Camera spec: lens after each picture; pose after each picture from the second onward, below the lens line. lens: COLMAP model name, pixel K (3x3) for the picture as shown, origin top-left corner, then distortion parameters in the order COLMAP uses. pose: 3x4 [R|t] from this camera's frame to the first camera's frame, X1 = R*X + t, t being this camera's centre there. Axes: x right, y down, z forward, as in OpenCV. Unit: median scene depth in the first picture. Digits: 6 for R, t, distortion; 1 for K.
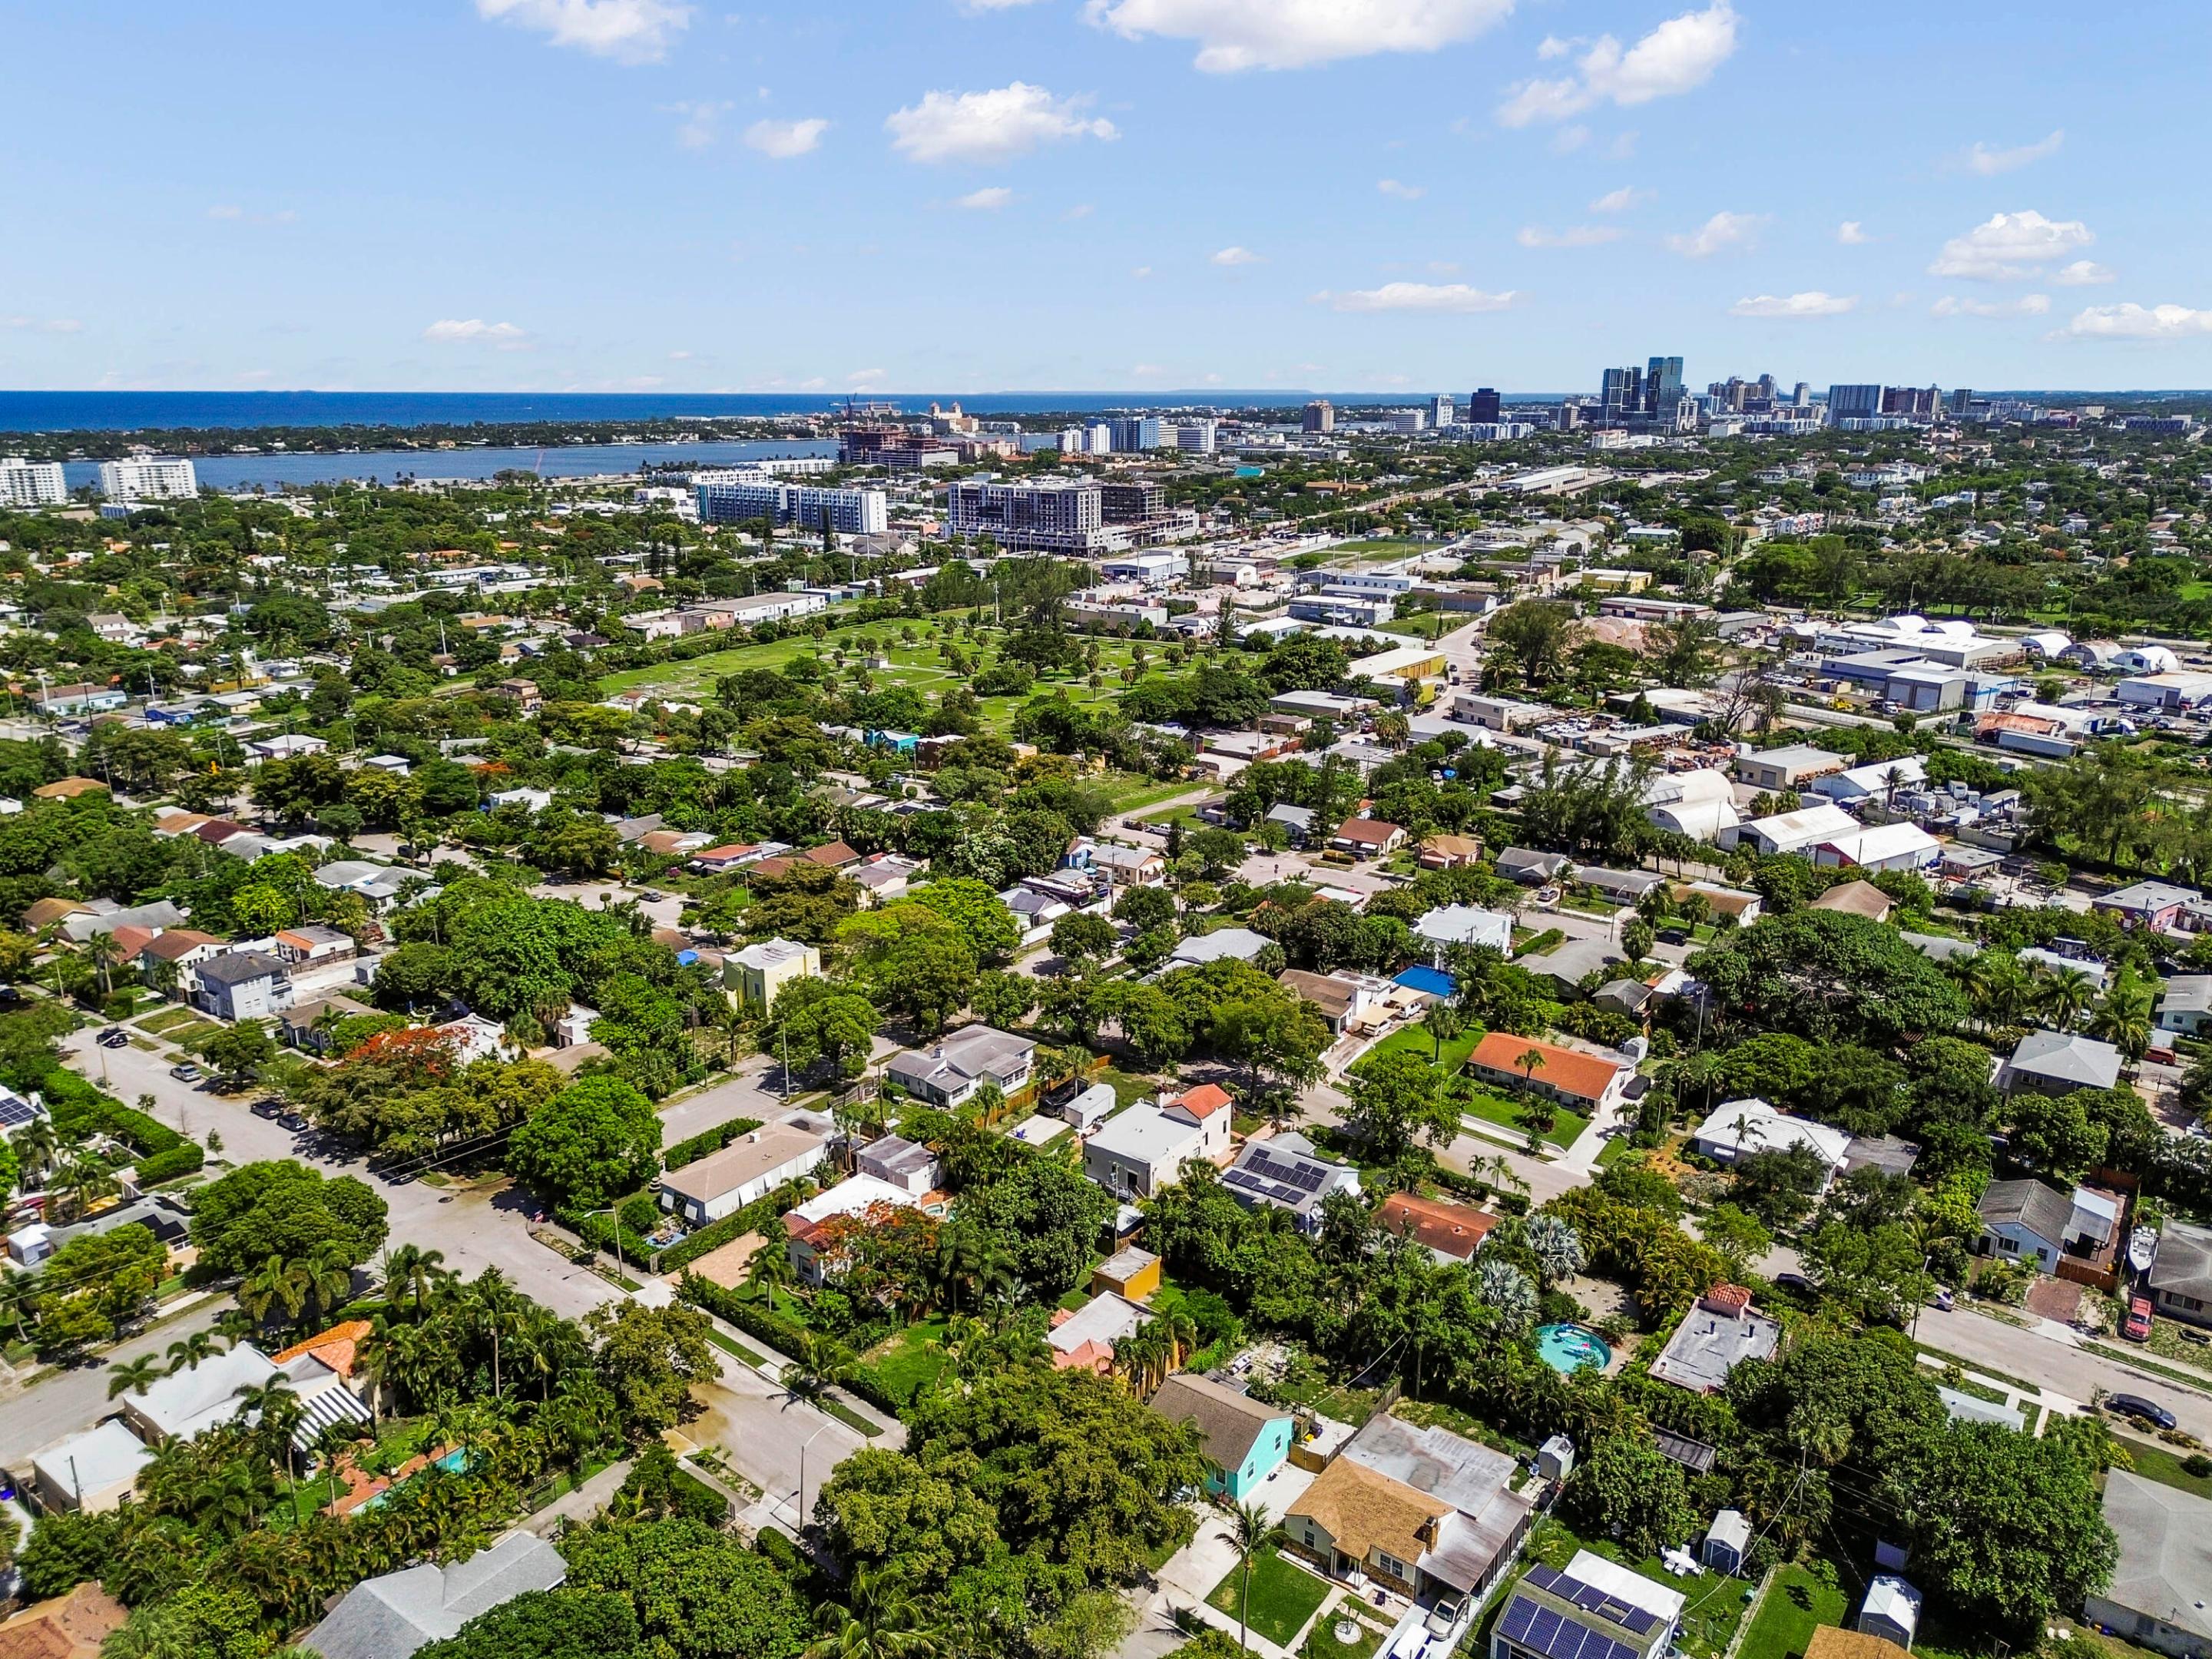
lens RADIAL K [[1690.9, 0, 1098.1], [0, 1690.9, 742.9], [0, 0, 1]] dist [0.070452, -0.089352]
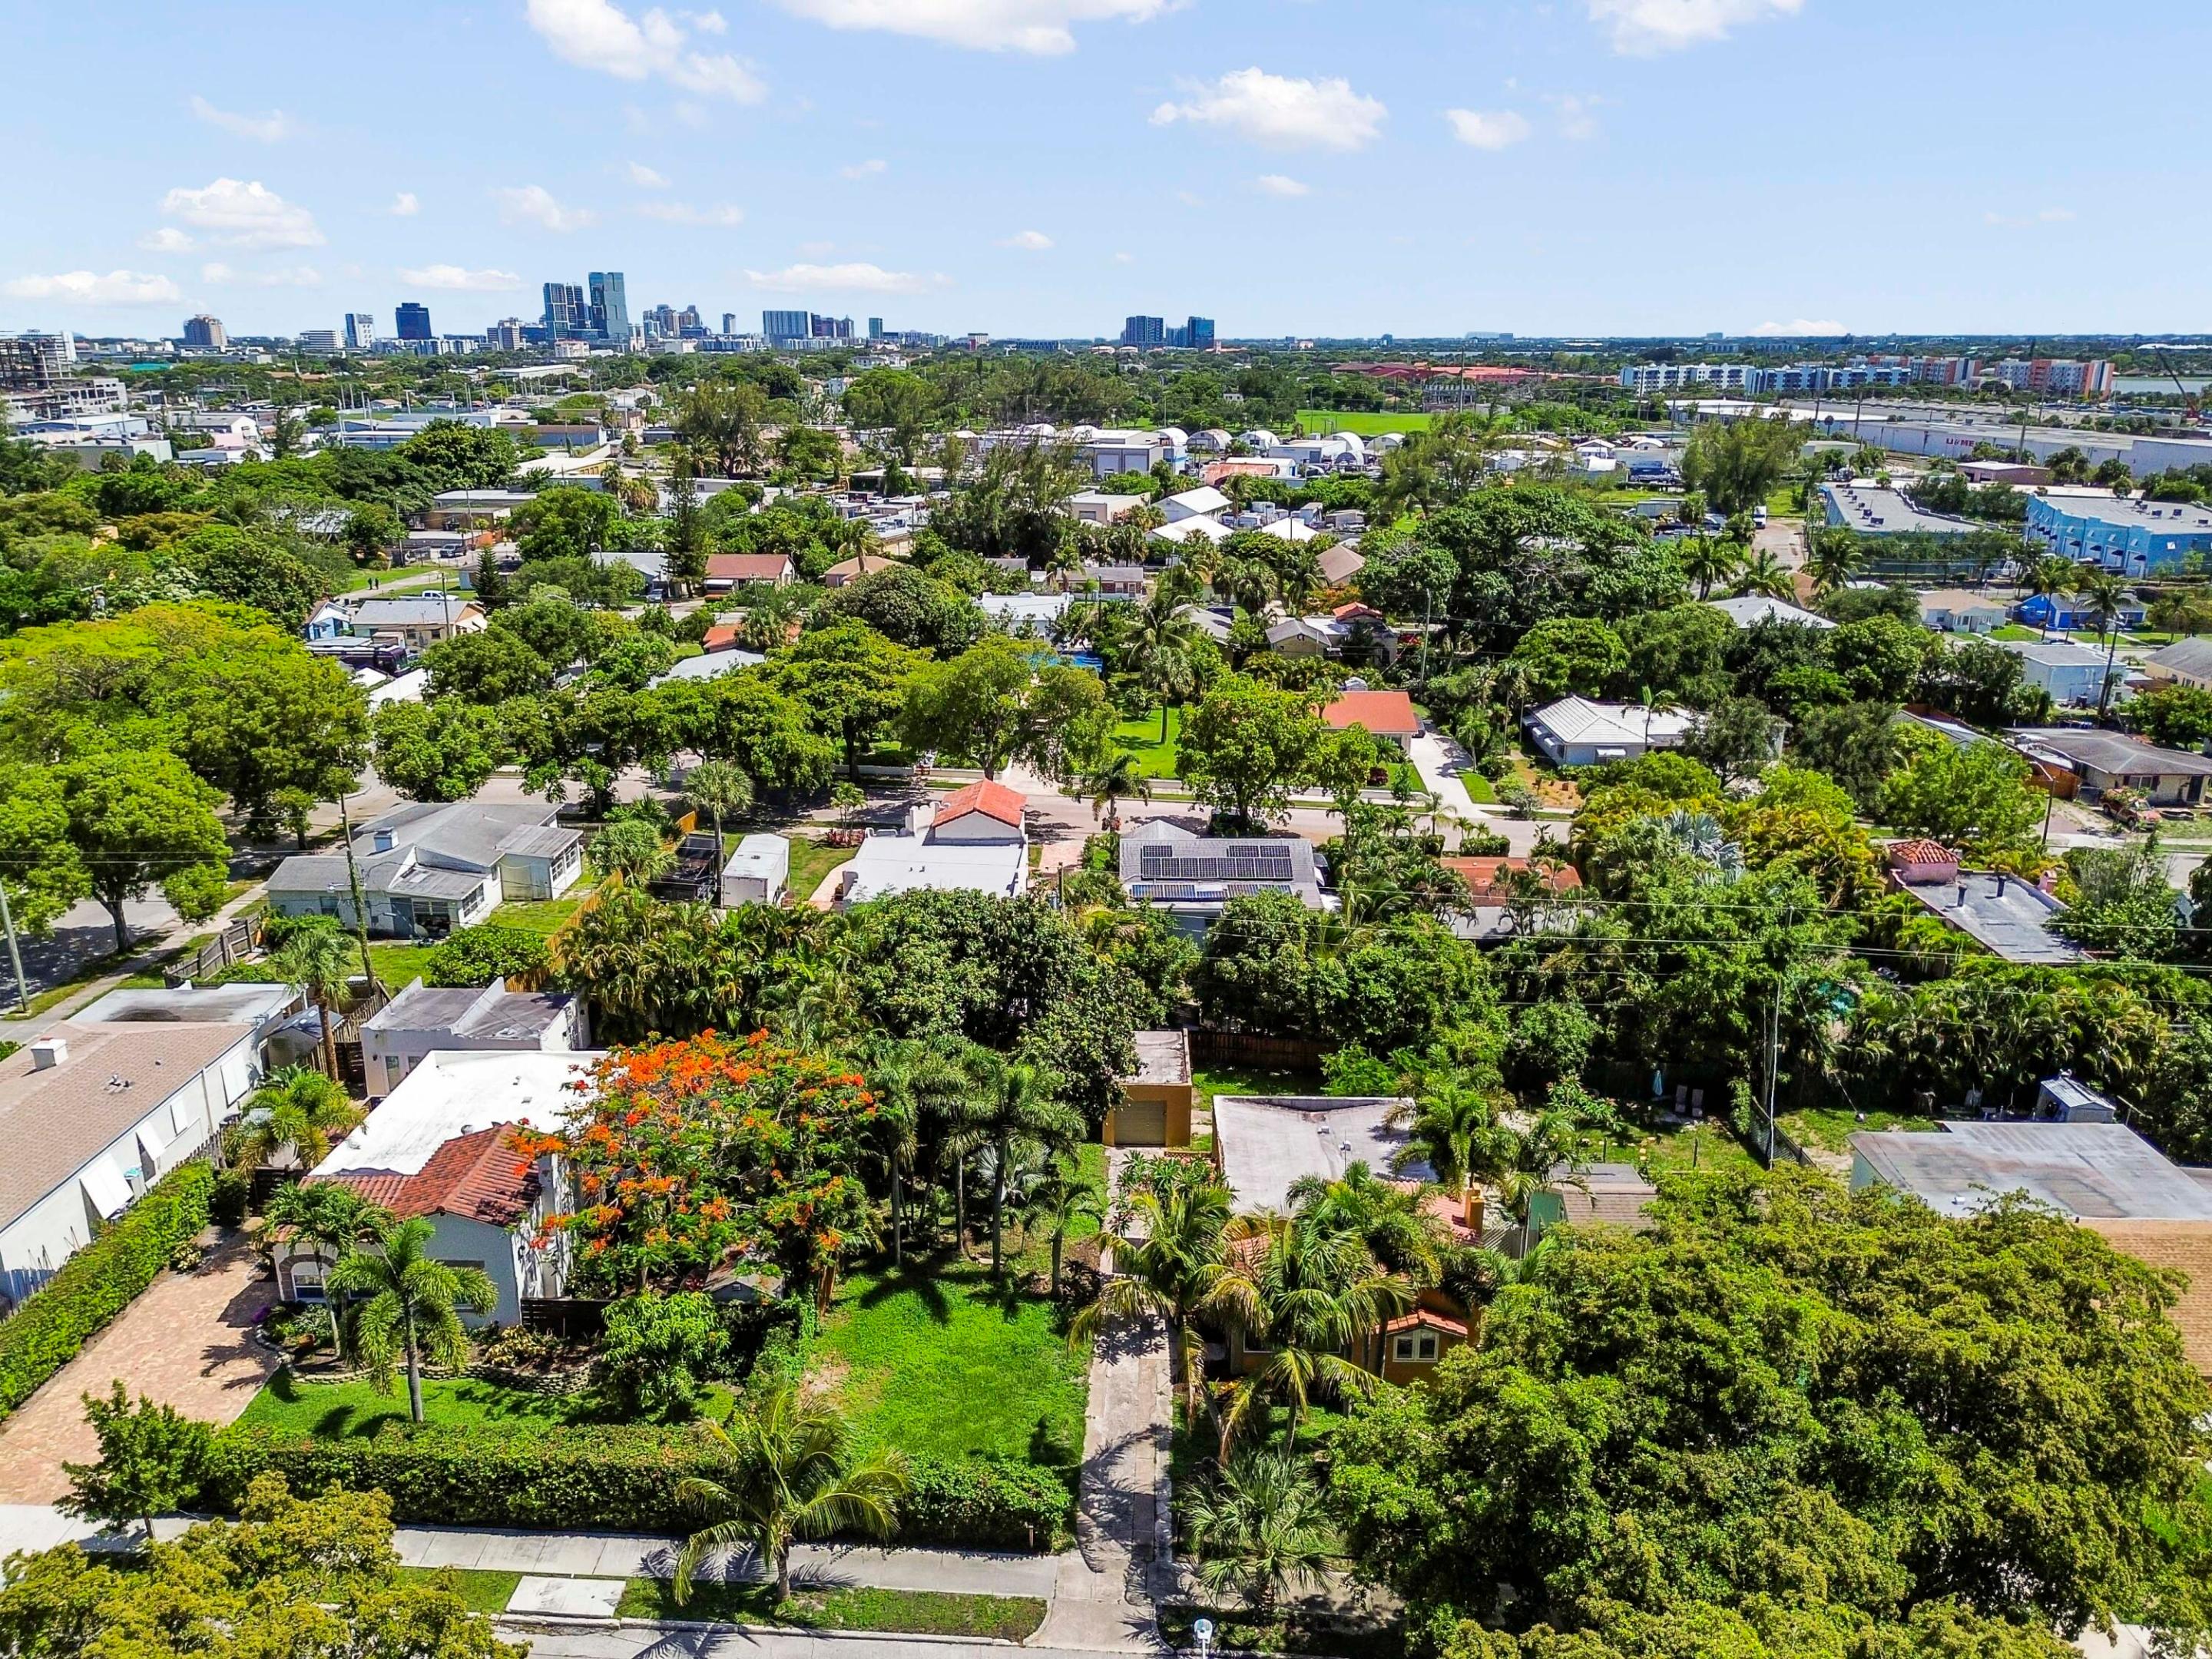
lens RADIAL K [[1690.9, 0, 1098.1], [0, 1690.9, 742.9], [0, 0, 1]] dist [0.070452, -0.089352]
pose [[0.796653, -0.142617, 0.587370, -0.216926], [0.147098, 0.988294, 0.040454, 0.174584], [-0.586264, 0.054173, 0.808307, 0.548778]]
